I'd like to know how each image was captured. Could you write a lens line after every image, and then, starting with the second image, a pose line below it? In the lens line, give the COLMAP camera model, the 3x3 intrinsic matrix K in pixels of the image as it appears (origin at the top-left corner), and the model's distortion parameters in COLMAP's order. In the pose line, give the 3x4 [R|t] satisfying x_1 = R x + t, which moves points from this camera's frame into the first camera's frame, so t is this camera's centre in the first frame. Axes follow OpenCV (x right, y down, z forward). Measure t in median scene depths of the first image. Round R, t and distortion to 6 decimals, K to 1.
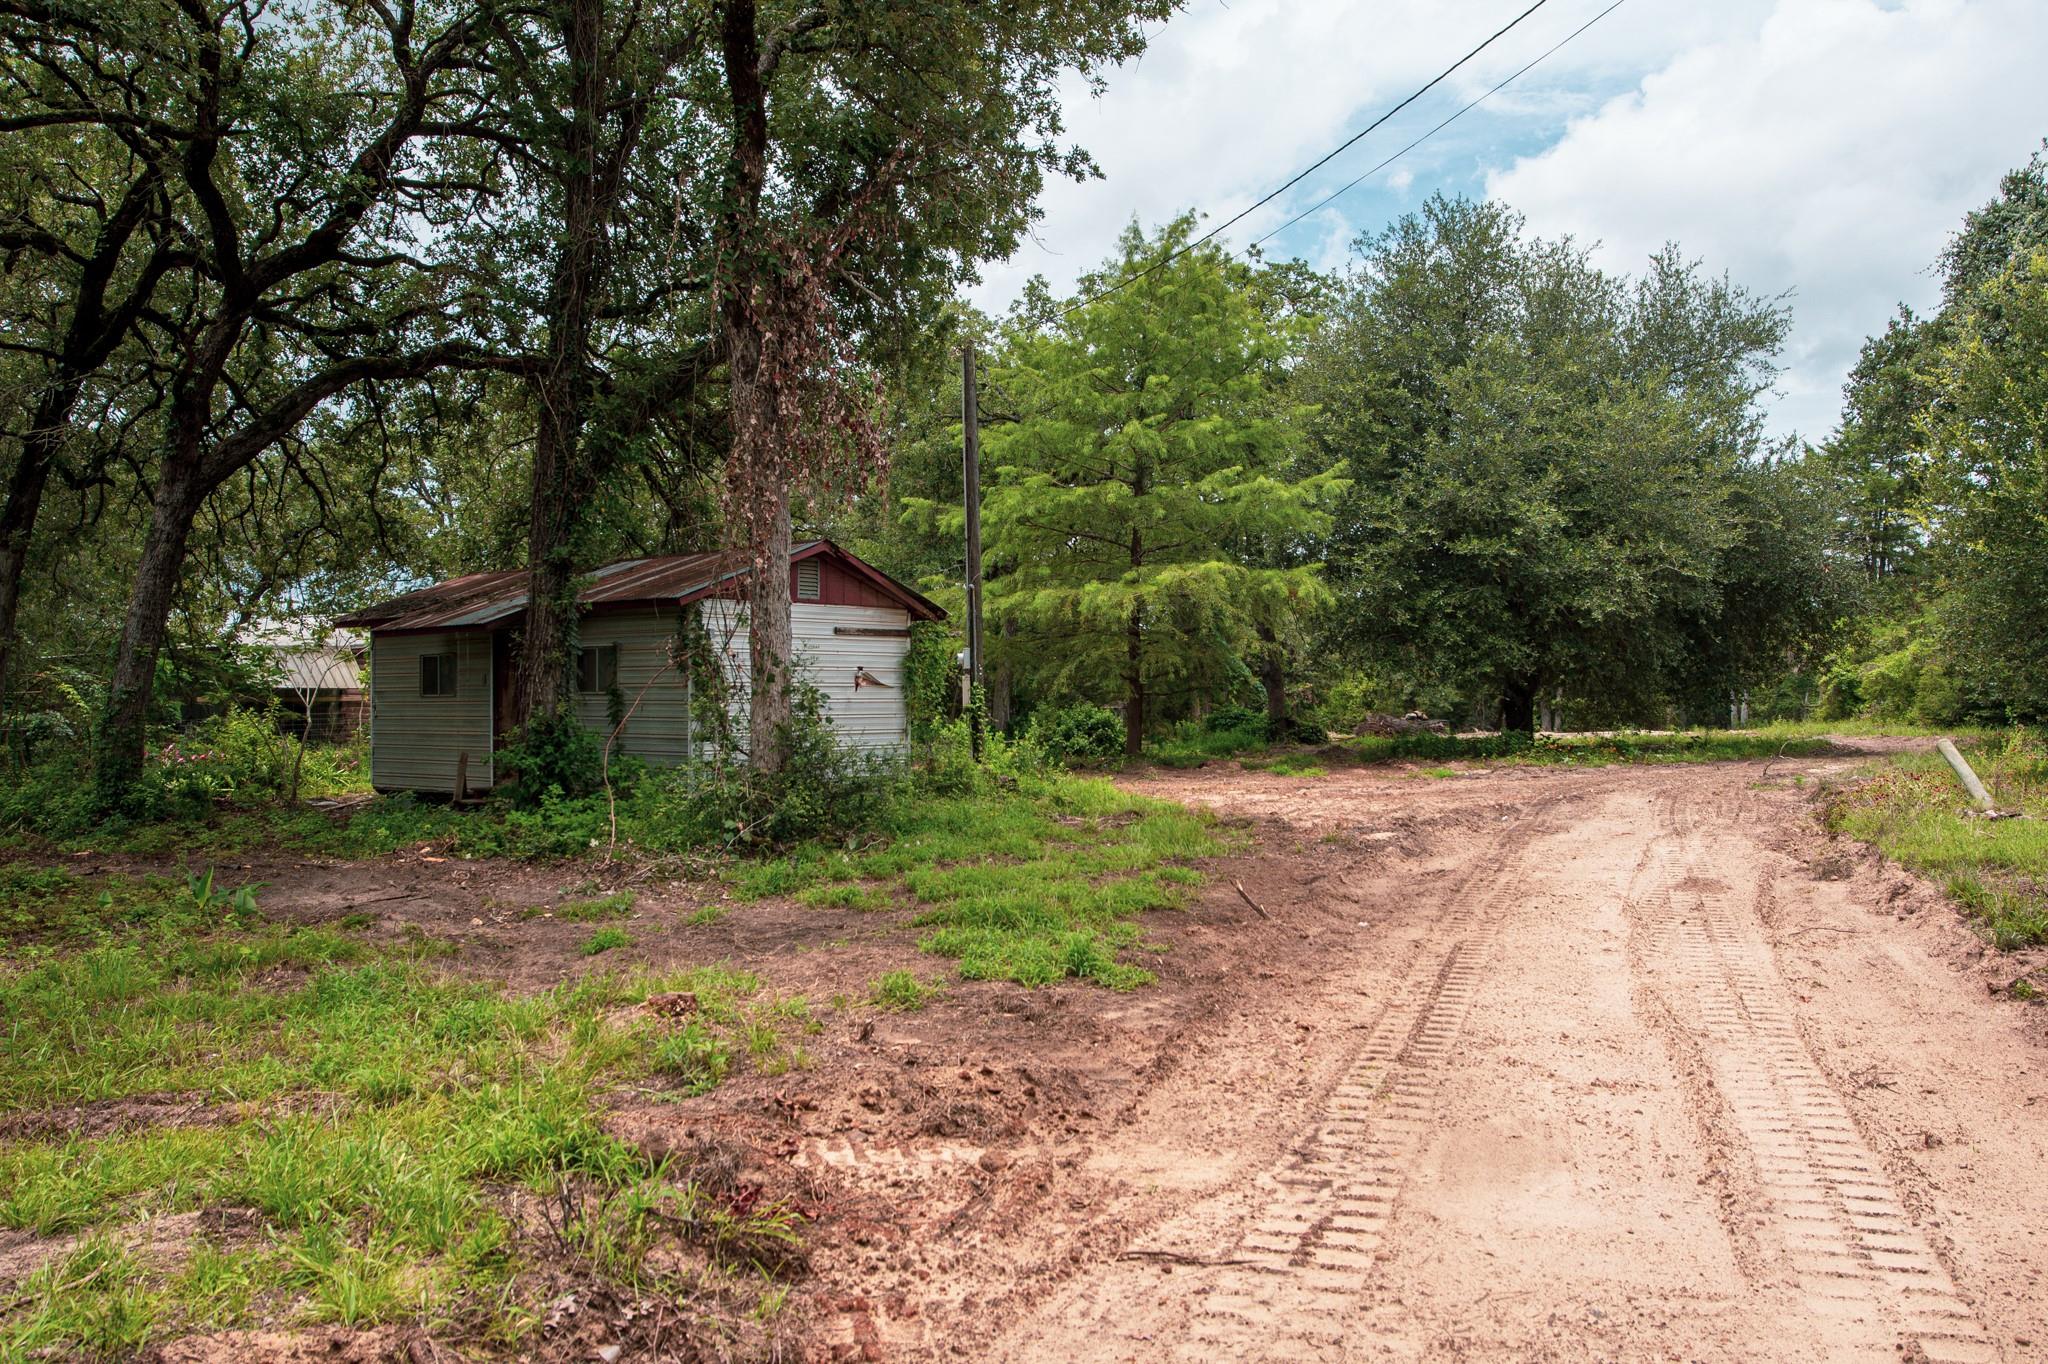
lens RADIAL K [[1614.3, 0, 1027.4], [0, 1614.3, 683.3], [0, 0, 1]] dist [-0.001865, -0.001527]
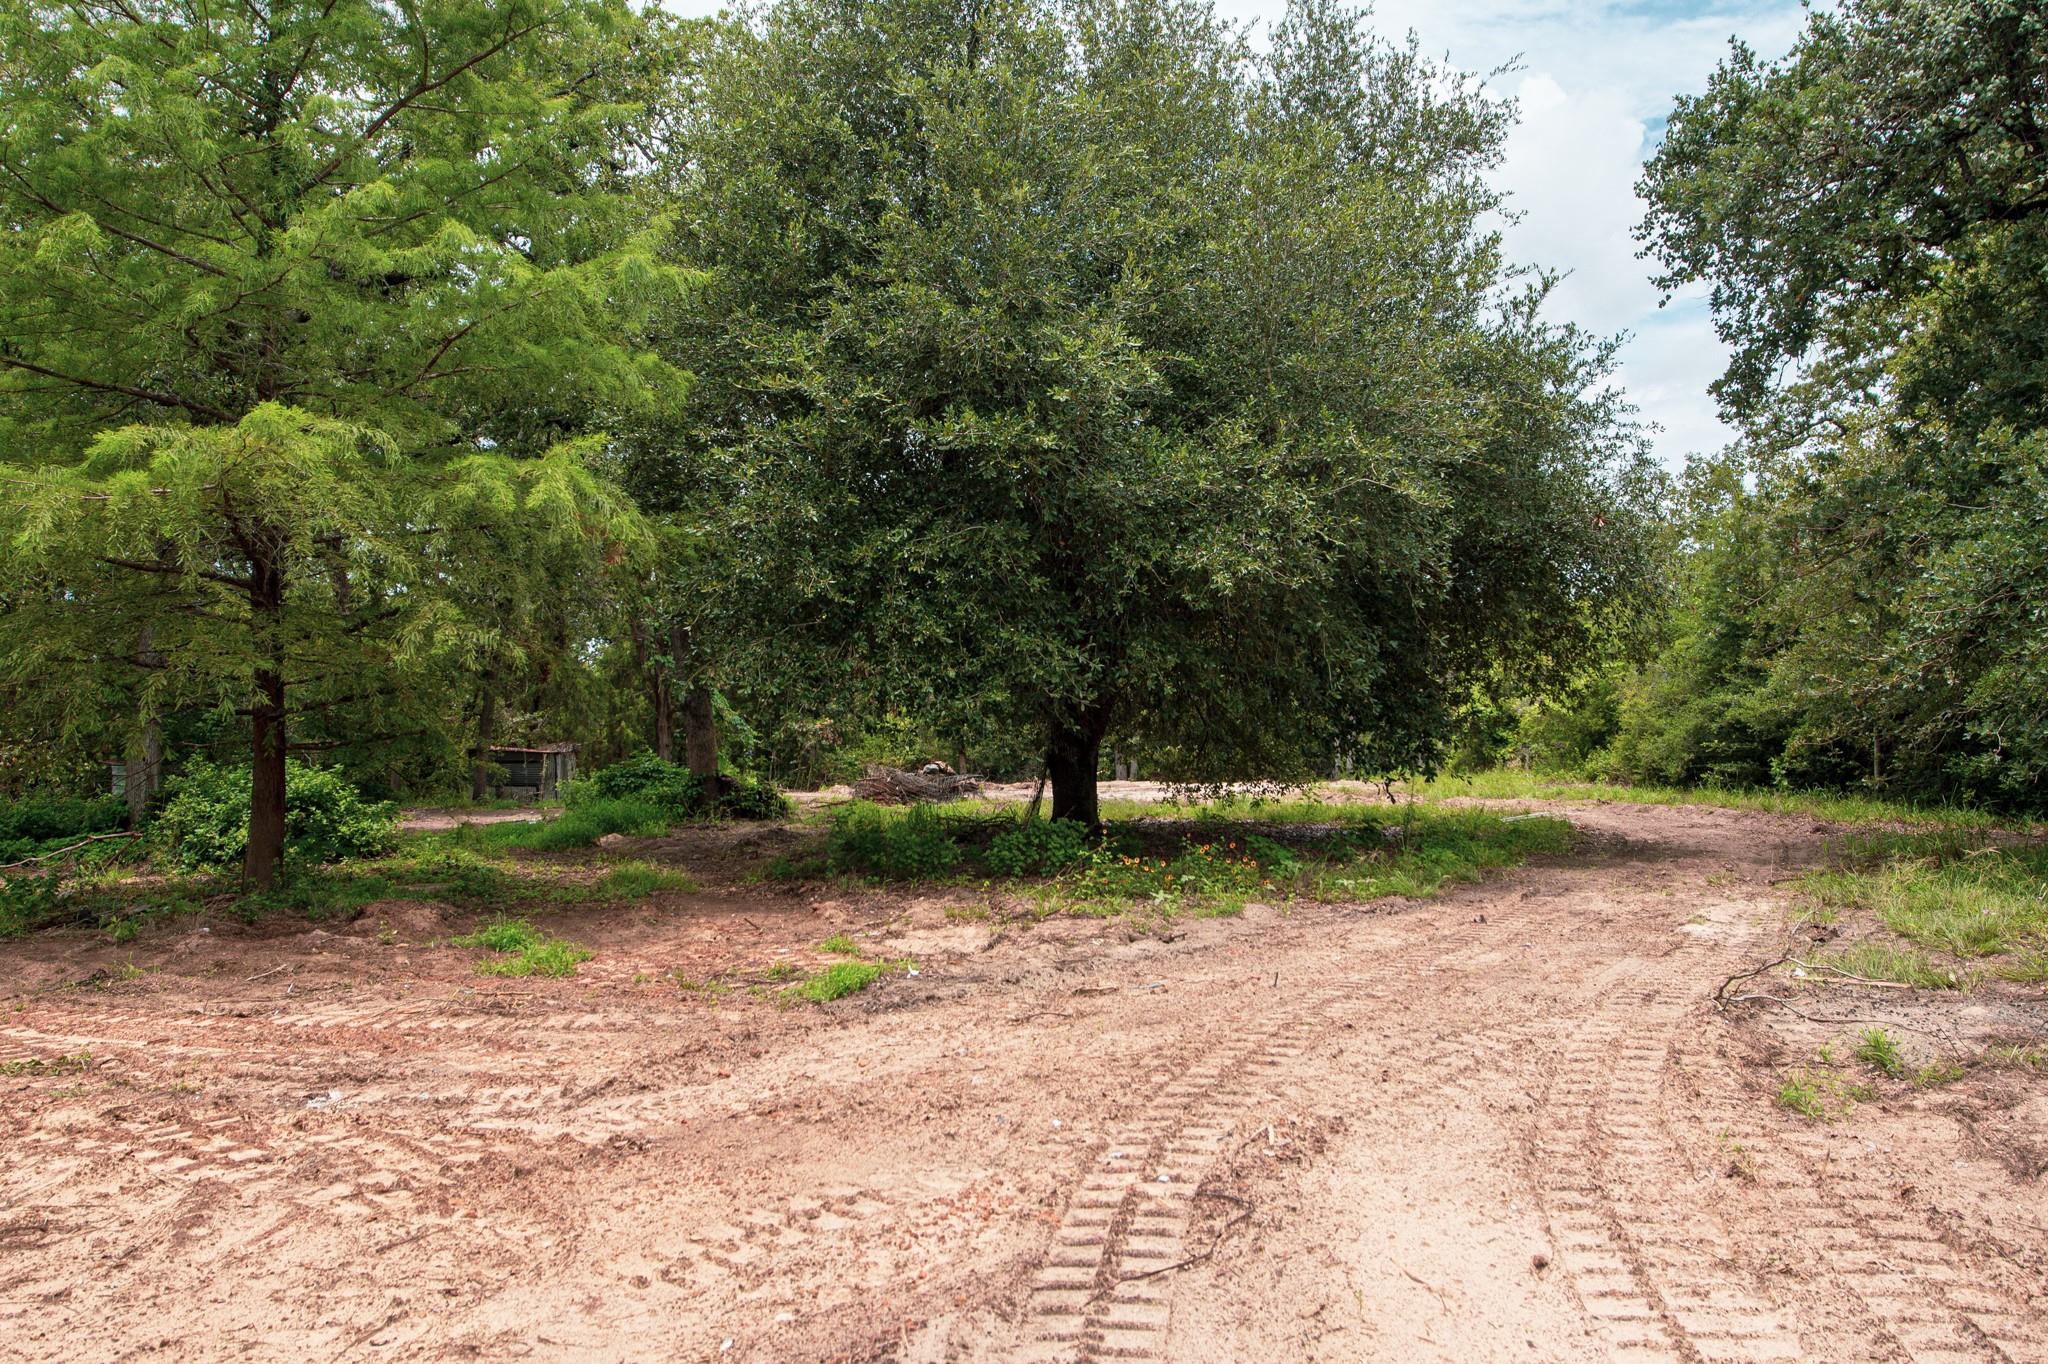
lens RADIAL K [[1614.3, 0, 1020.8], [0, 1614.3, 678.9], [0, 0, 1]] dist [-0.001865, -0.001527]
pose [[0.969161, 0.009612, 0.246242, 0.176983], [-0.004053, 0.999726, -0.023073, -0.003073], [-0.246396, 0.021364, 0.968934, 0.547430]]
